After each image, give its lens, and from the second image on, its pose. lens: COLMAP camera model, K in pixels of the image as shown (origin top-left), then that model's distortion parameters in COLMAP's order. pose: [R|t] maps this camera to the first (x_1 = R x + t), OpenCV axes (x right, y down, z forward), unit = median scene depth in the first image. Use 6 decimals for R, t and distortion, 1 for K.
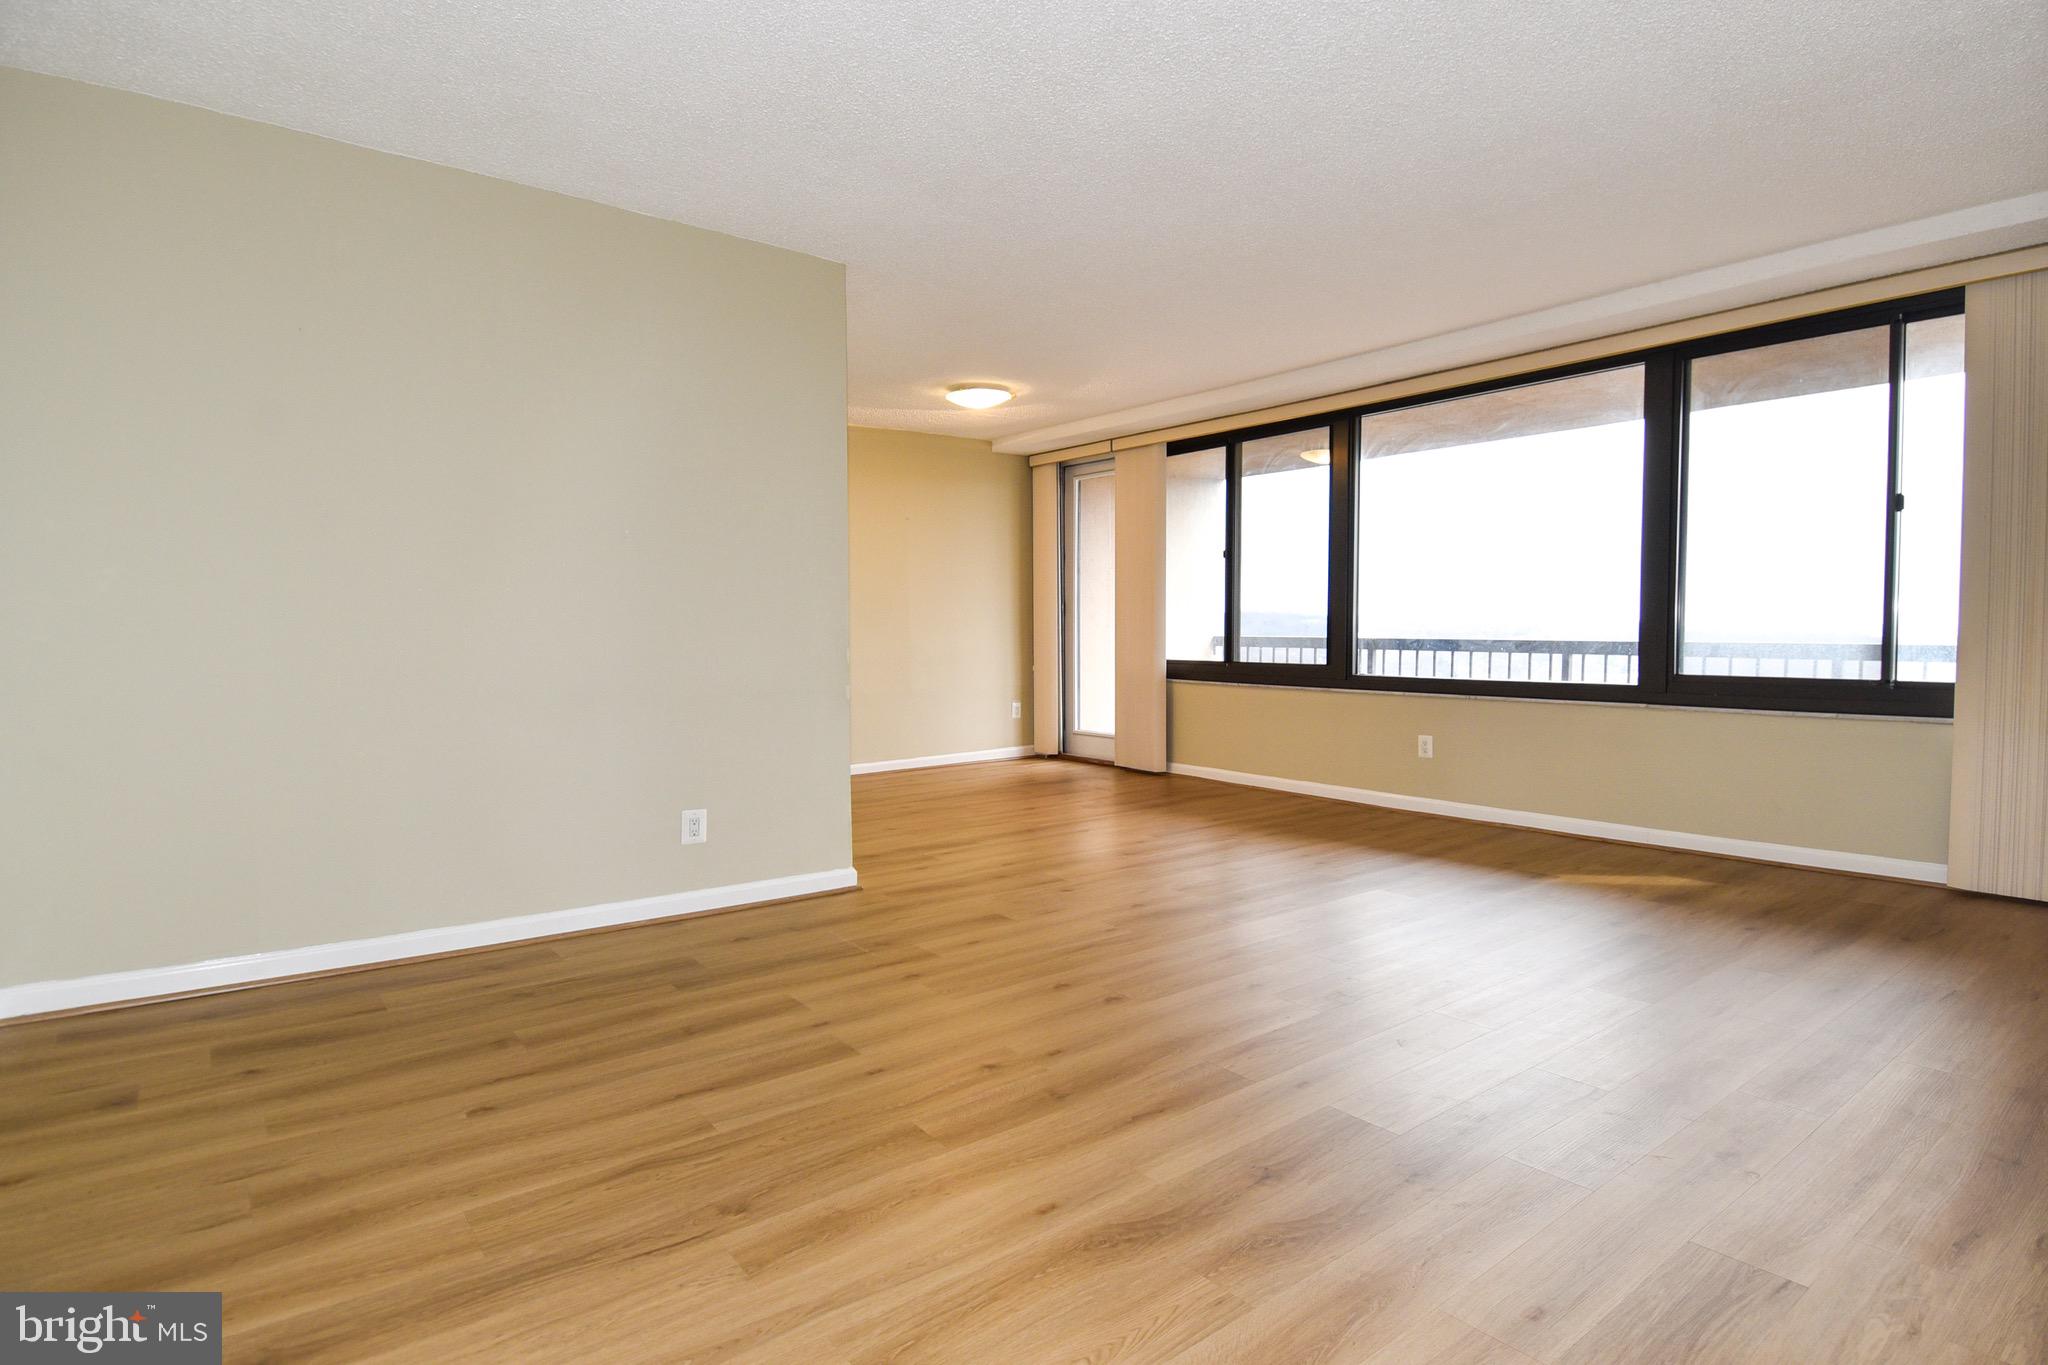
lens RADIAL K [[1026.2, 0, 1115.2], [0, 1026.2, 694.8], [0, 0, 1]] dist [0.019834, -0.026841]
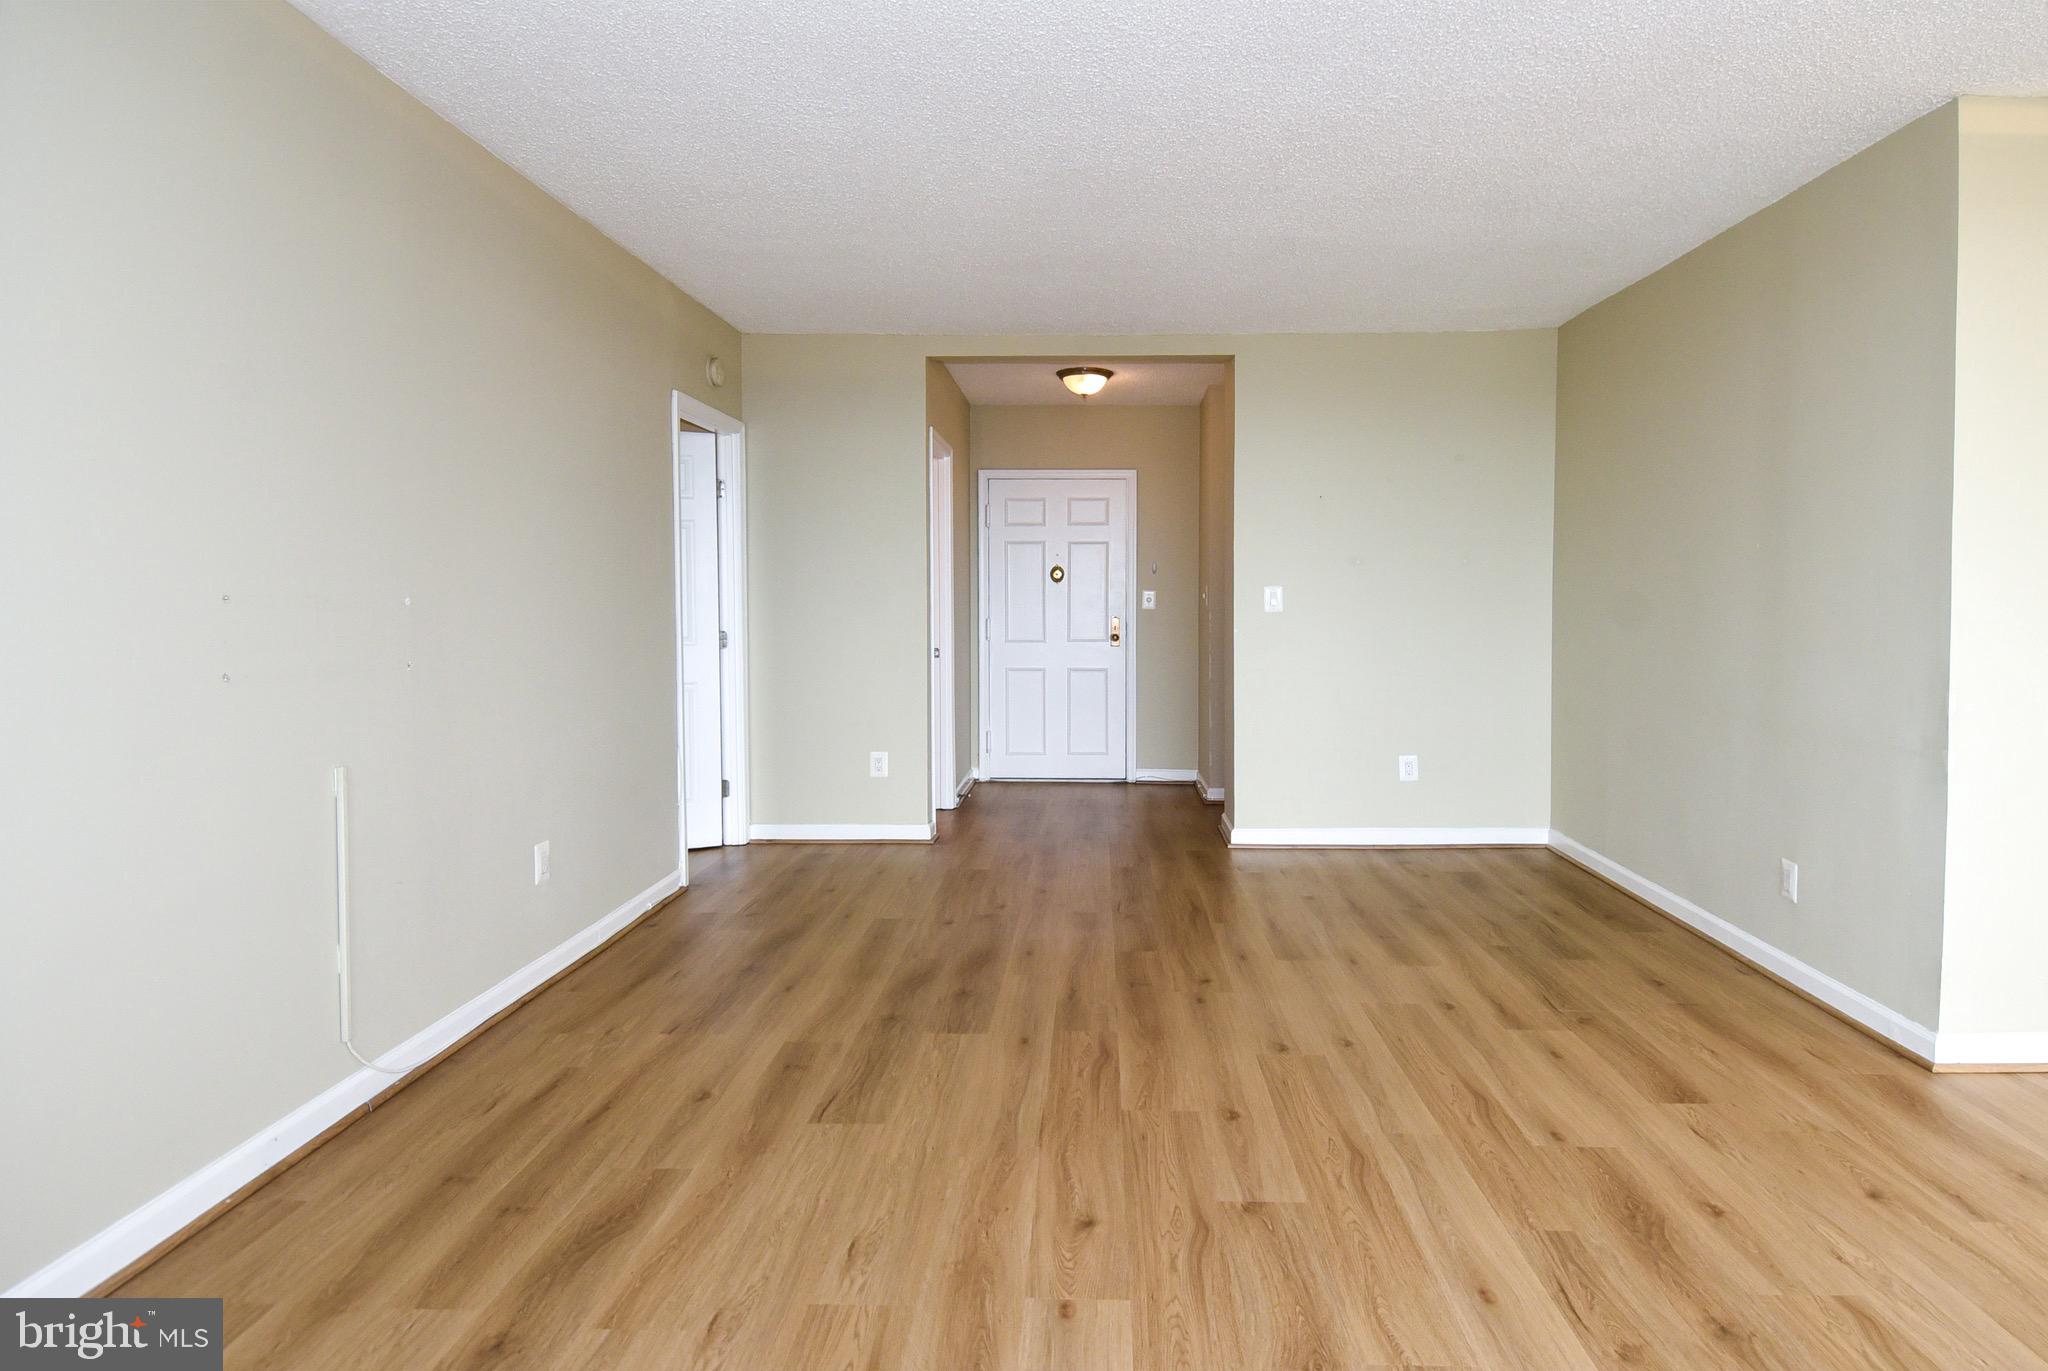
lens RADIAL K [[1104.0, 0, 1023.1], [0, 1104.0, 651.1], [0, 0, 1]] dist [0.042296, -0.035923]
pose [[-0.684376, 0.033143, -0.728376, 0.453506], [-0.047894, 0.994765, 0.090266, -0.074489], [0.727555, 0.096660, -0.679206, 0.754245]]
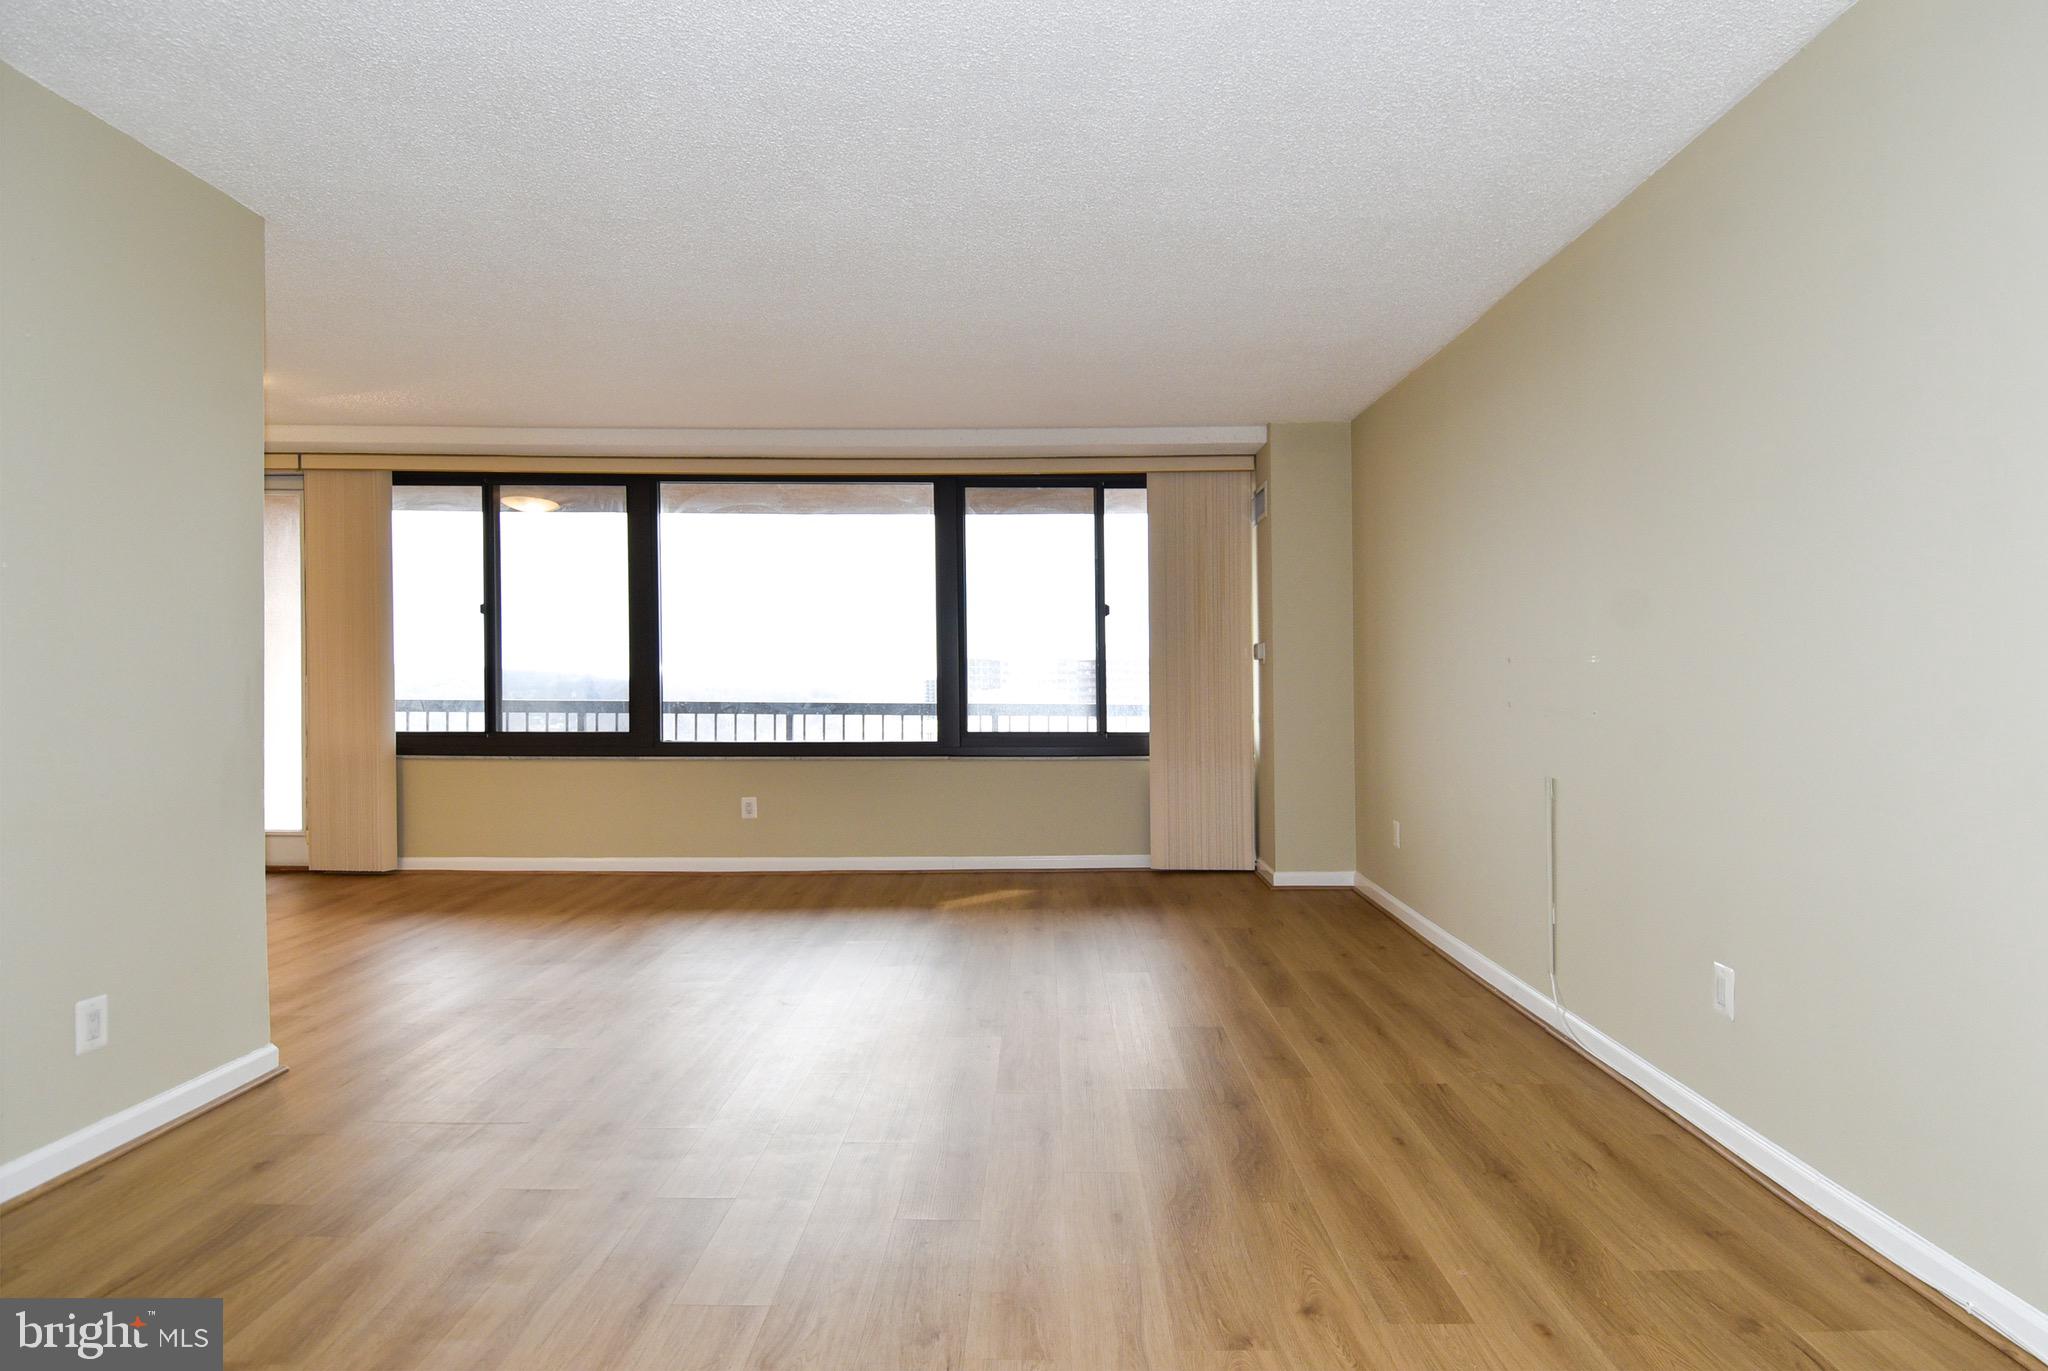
lens RADIAL K [[1043.2, 0, 1024.0], [0, 1043.2, 685.5], [0, 0, 1]] dist [0.014884, -0.028143]
pose [[0.653478, 0.002143, 0.756942, -0.323513], [0.046493, 0.997994, -0.042964, -0.015306], [-0.755516, 0.063269, 0.652068, 0.097395]]
